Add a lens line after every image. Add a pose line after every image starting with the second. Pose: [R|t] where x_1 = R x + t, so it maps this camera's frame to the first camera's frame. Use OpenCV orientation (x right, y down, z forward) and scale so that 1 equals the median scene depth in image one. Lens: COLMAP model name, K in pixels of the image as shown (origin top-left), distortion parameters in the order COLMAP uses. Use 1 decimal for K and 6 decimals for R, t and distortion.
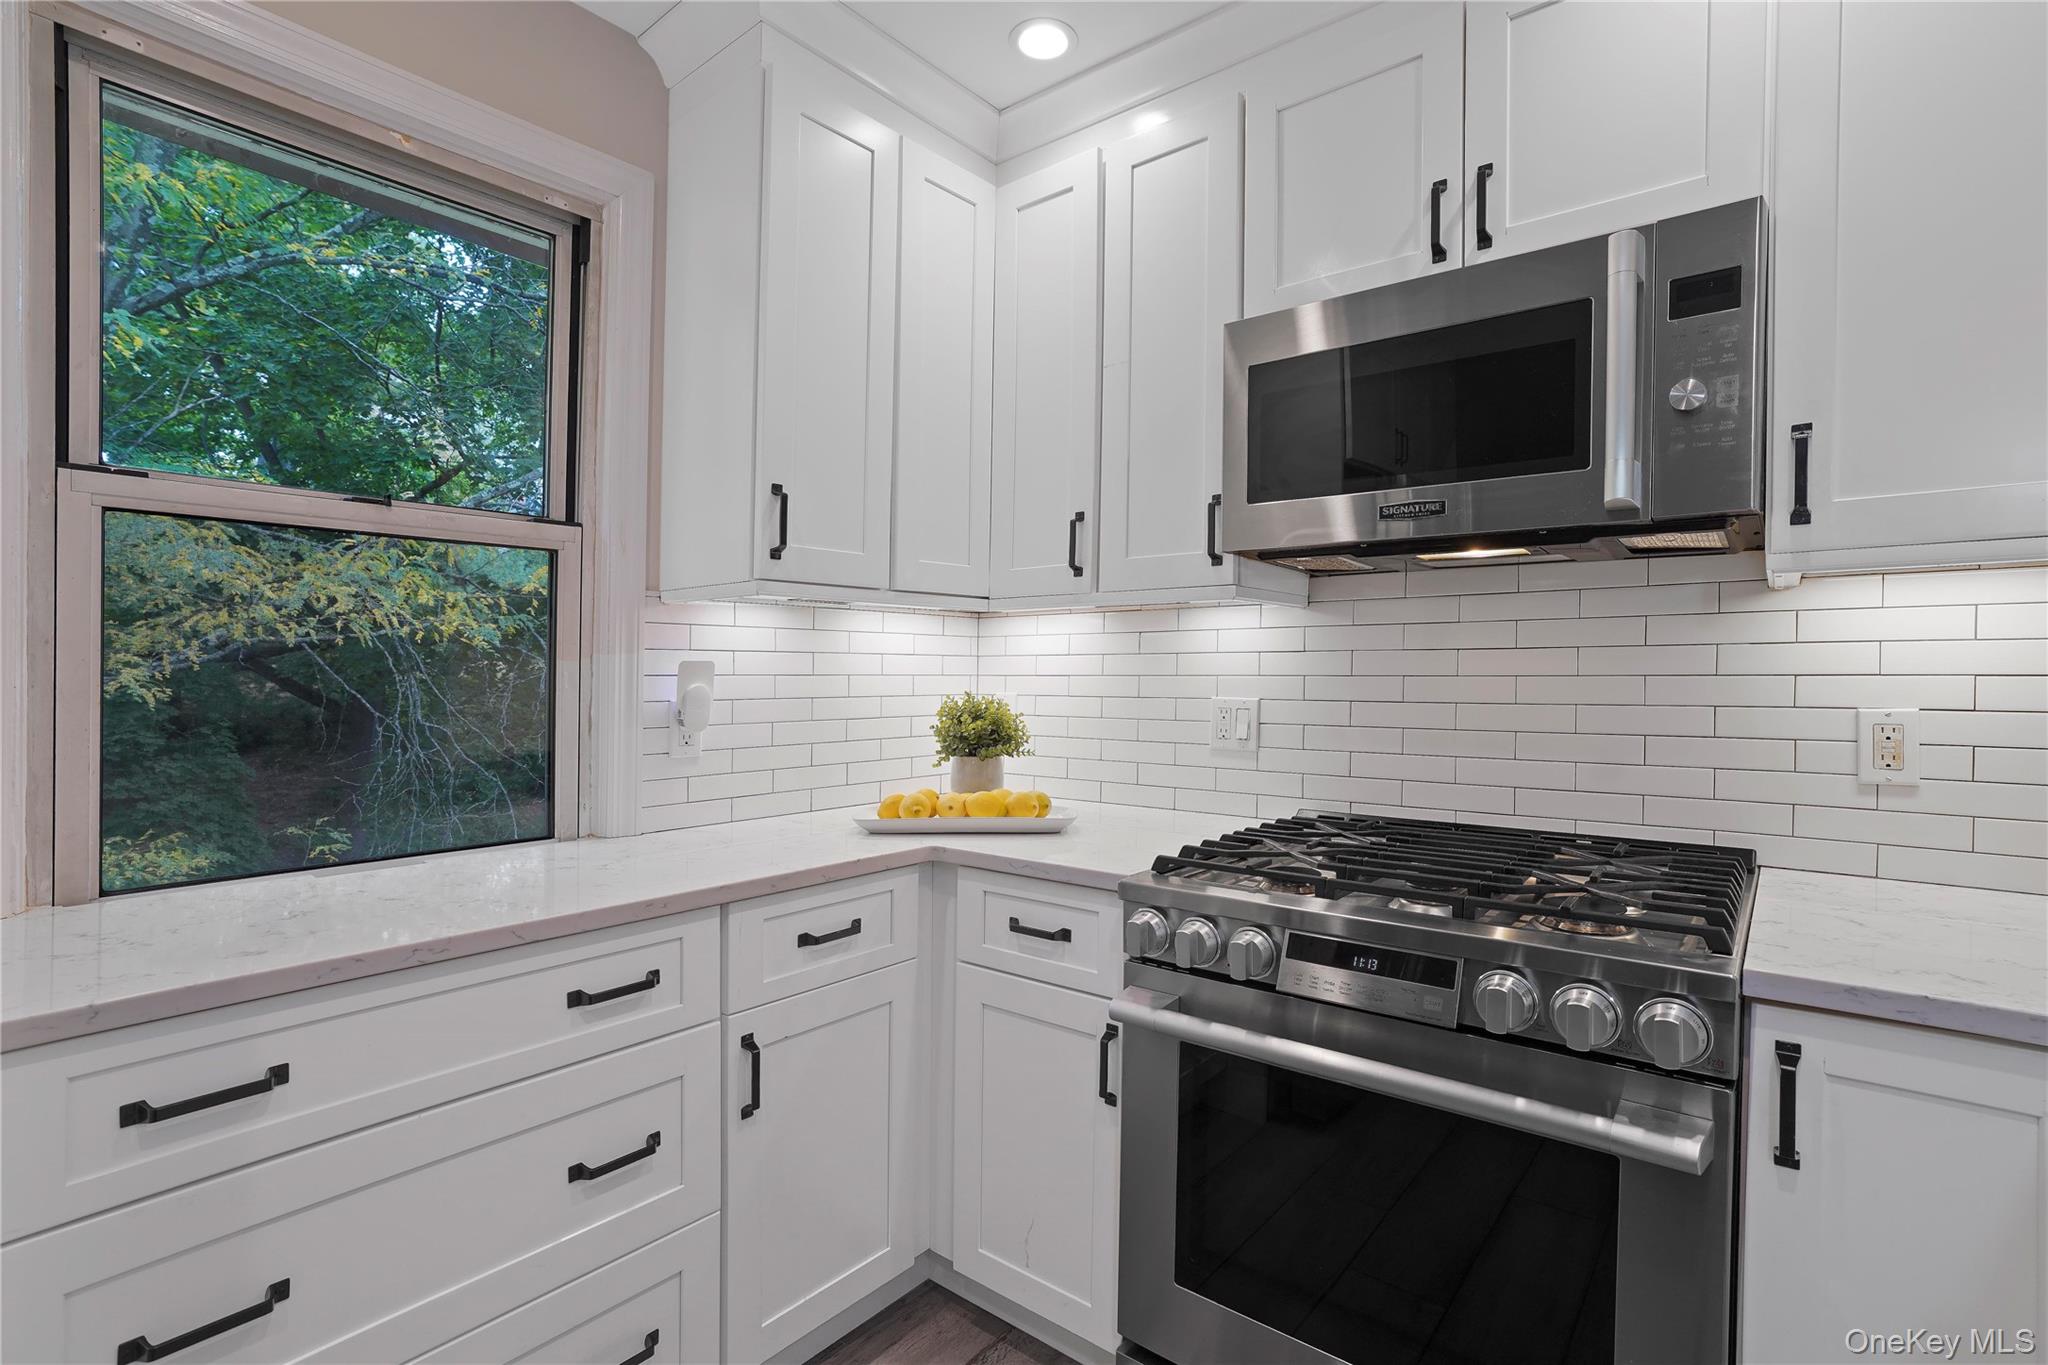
lens RADIAL K [[962.6, 0, 1011.8], [0, 962.6, 694.5], [0, 0, 1]] dist [-0.058483, 0.026540]
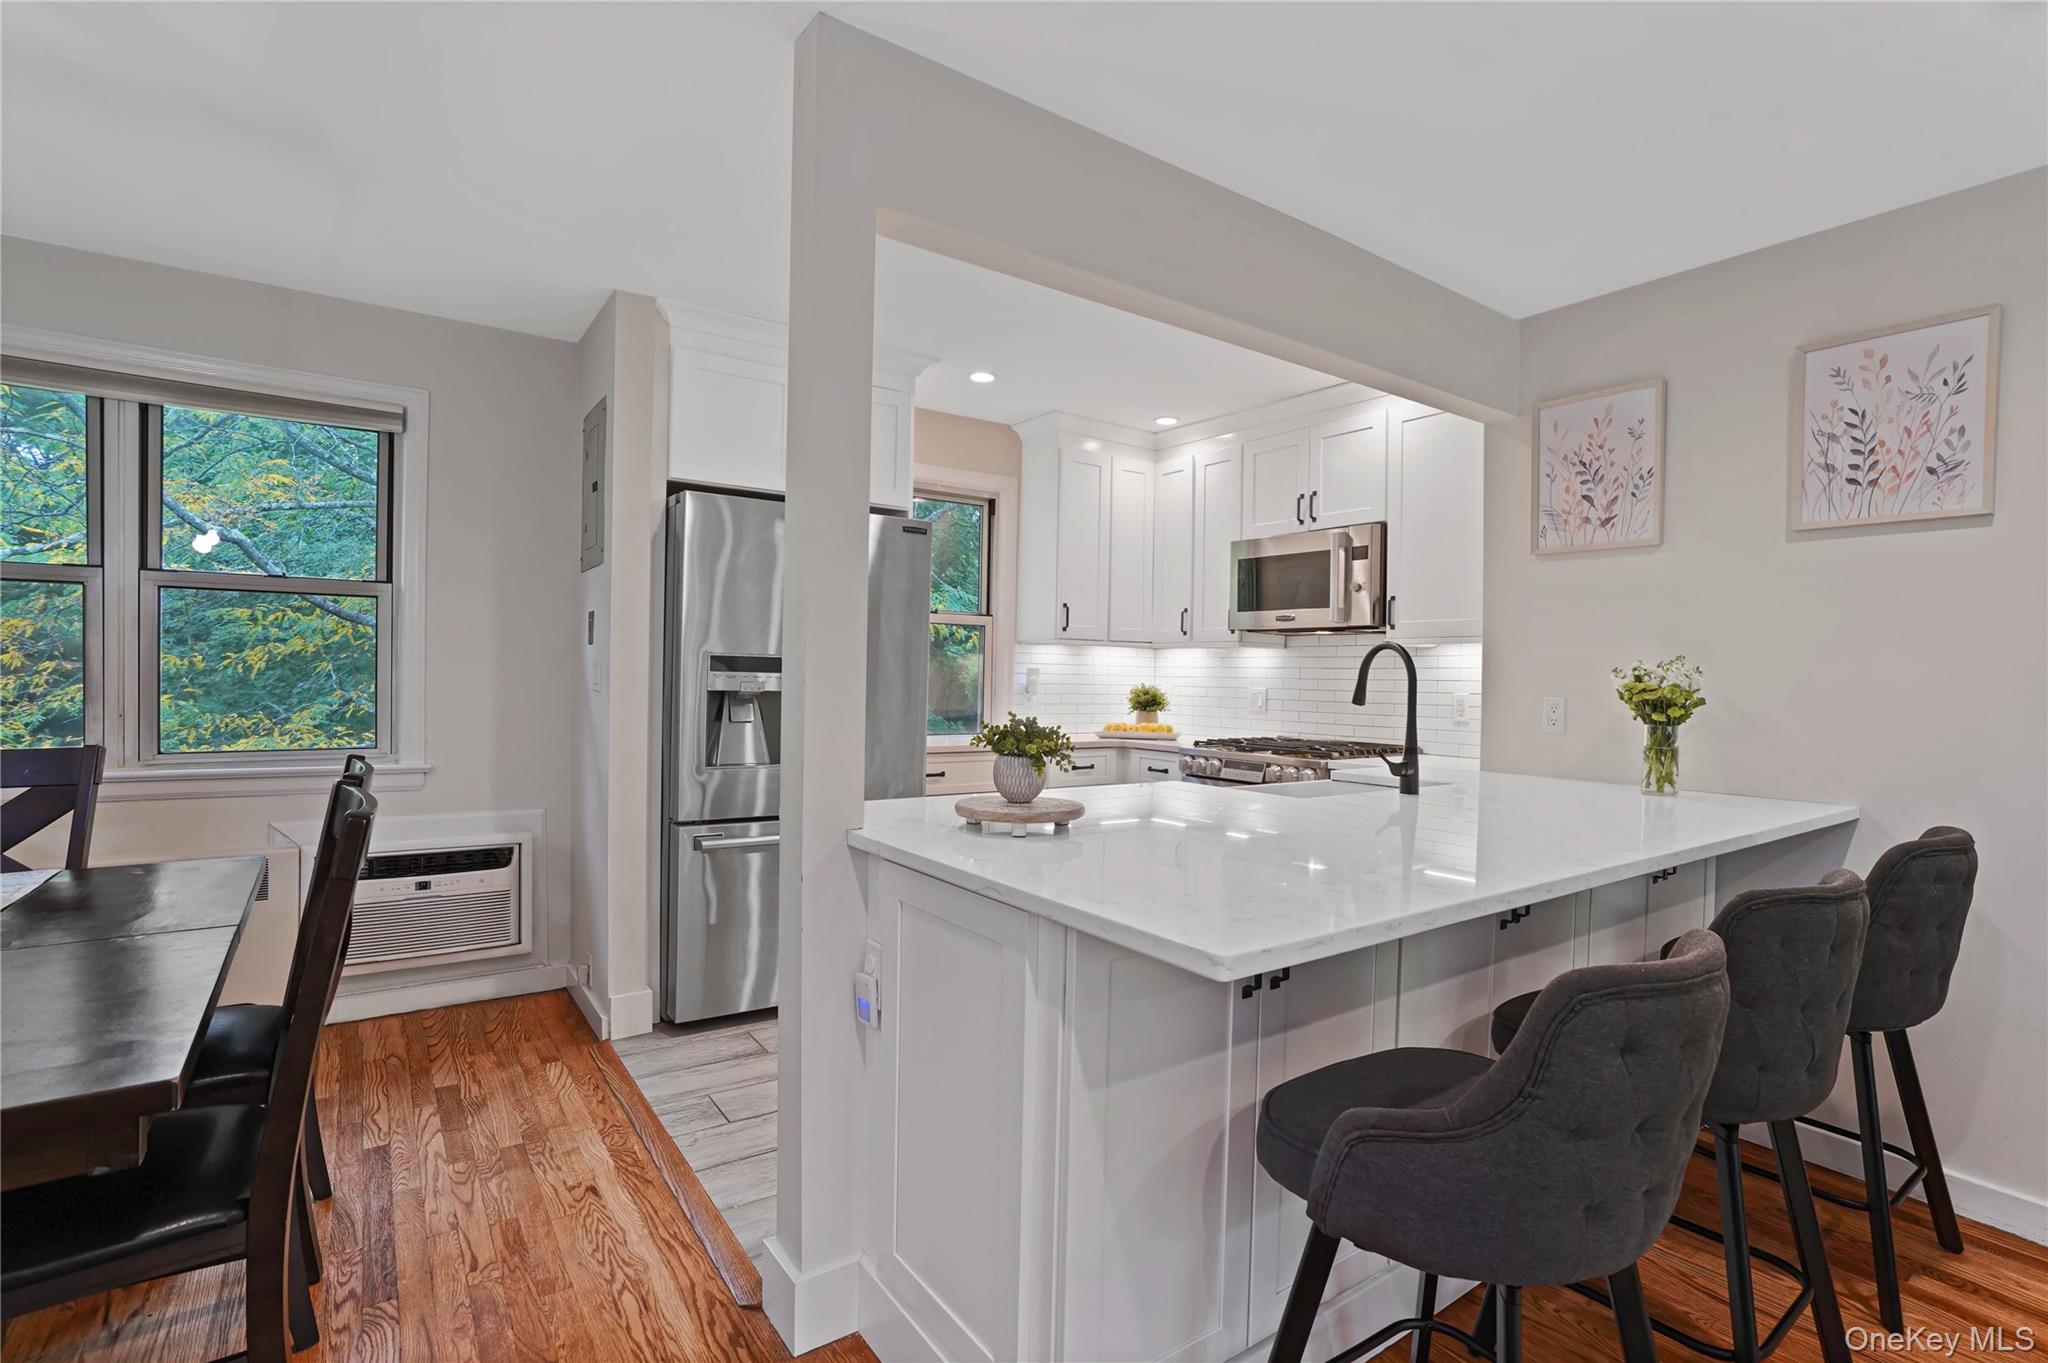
lens RADIAL K [[946.8, 0, 1031.9], [0, 946.8, 688.5], [0, 0, 1]] dist [-0.057281, 0.029921]
pose [[0.963183, 0.020968, -0.268026, 0.408633], [-0.023445, 0.999707, -0.006044, 0.040478], [0.267821, 0.012105, 0.963393, -1.684669]]
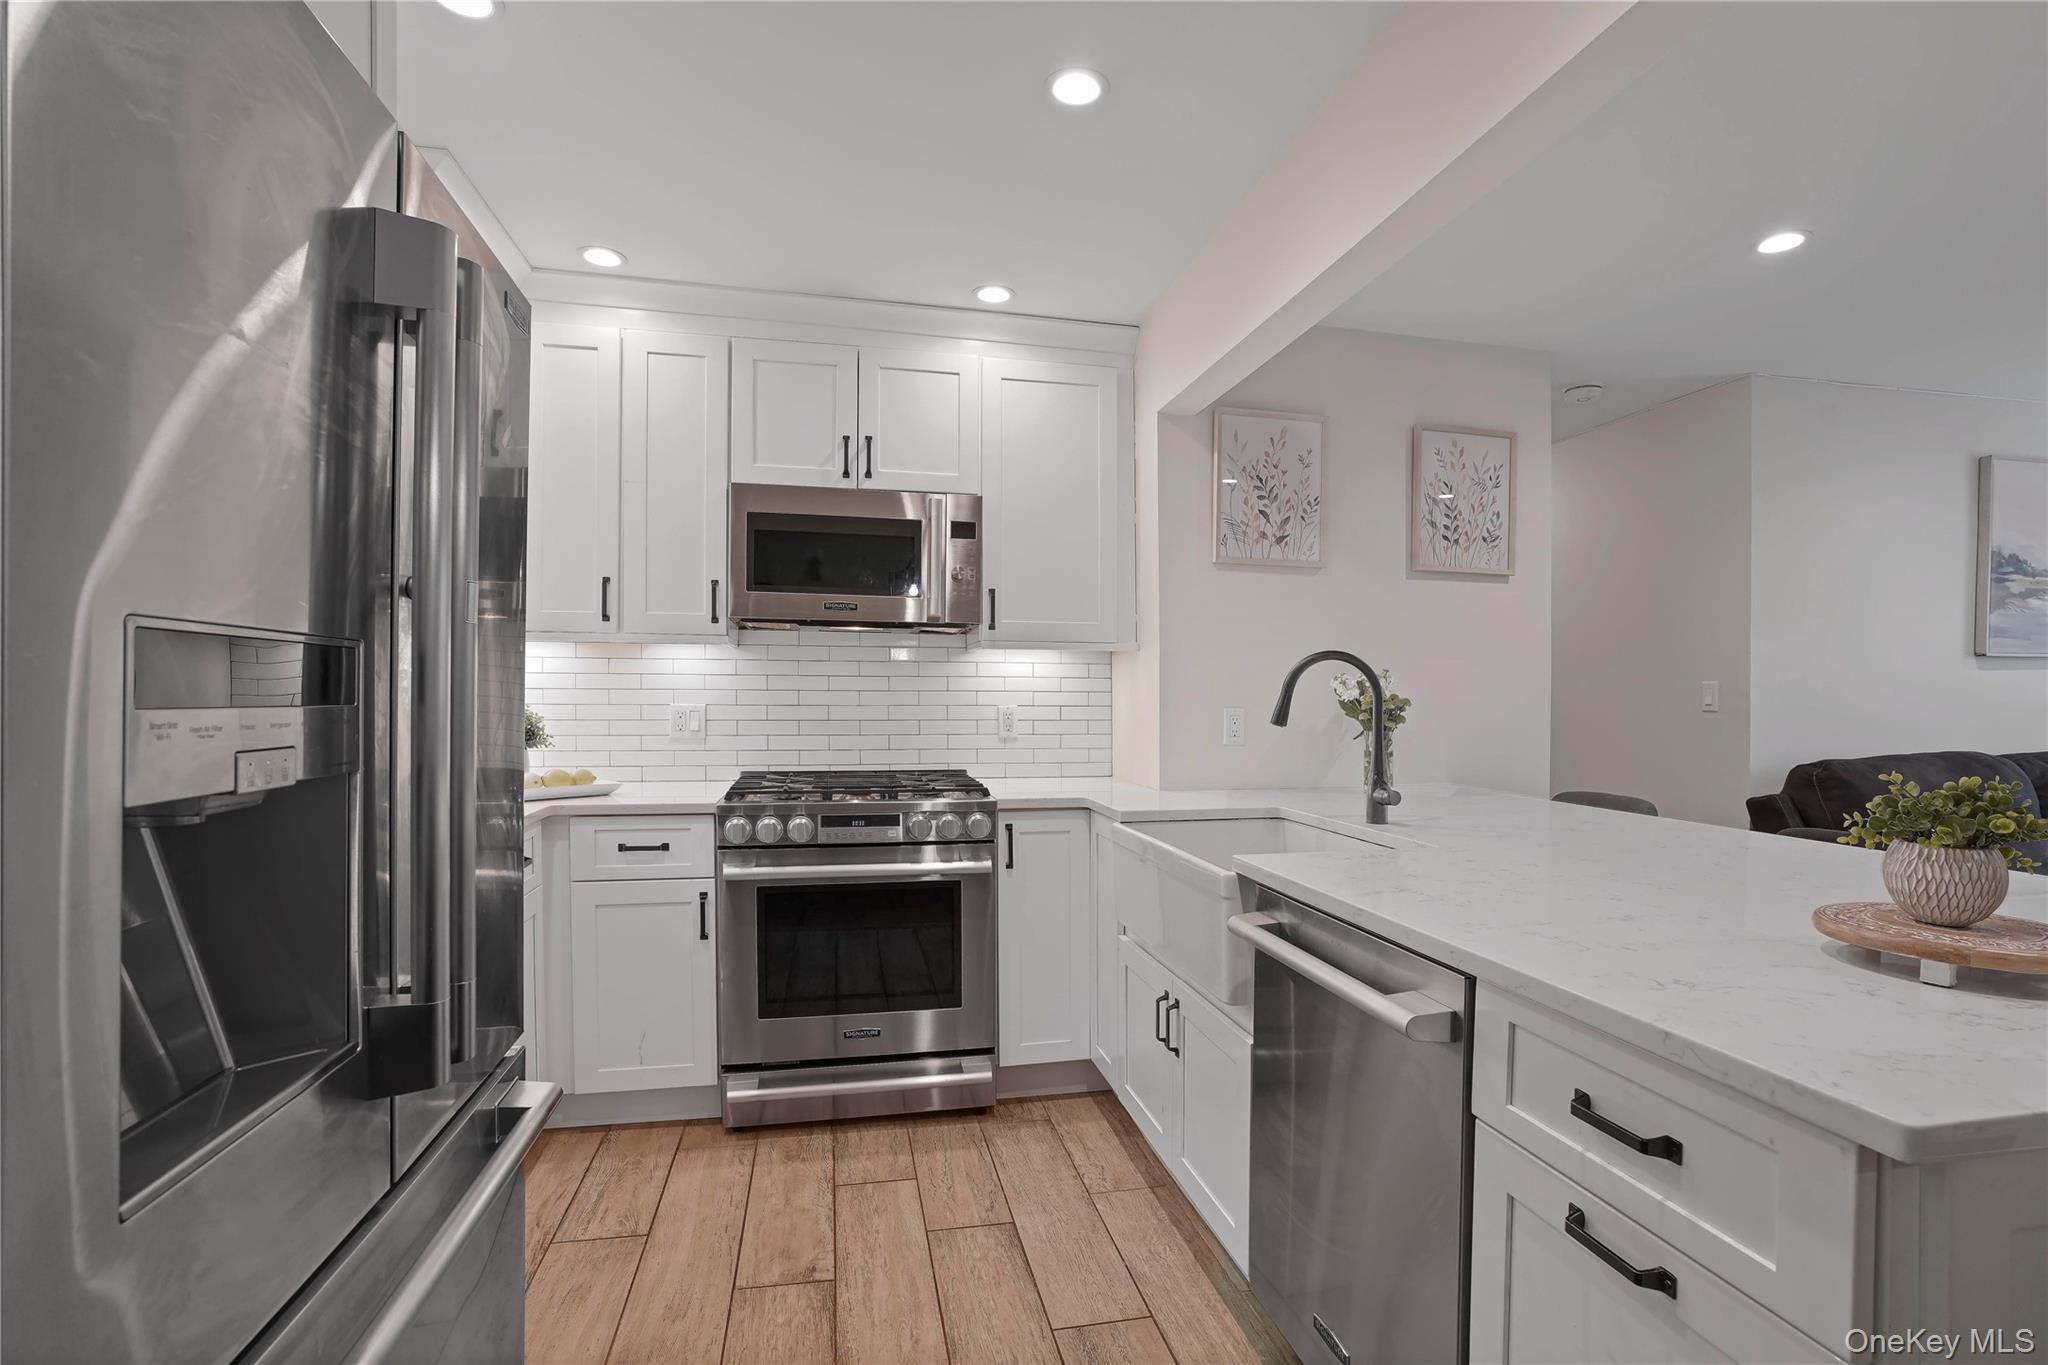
lens RADIAL K [[946.8, 0, 1031.9], [0, 946.8, 689.5], [0, 0, 1]] dist [-0.057281, 0.029921]
pose [[0.630578, 0.007014, 0.776095, -0.774101], [0.008251, 0.999842, -0.015741, 0.010816], [-0.776082, 0.016330, 0.630420, -0.492241]]
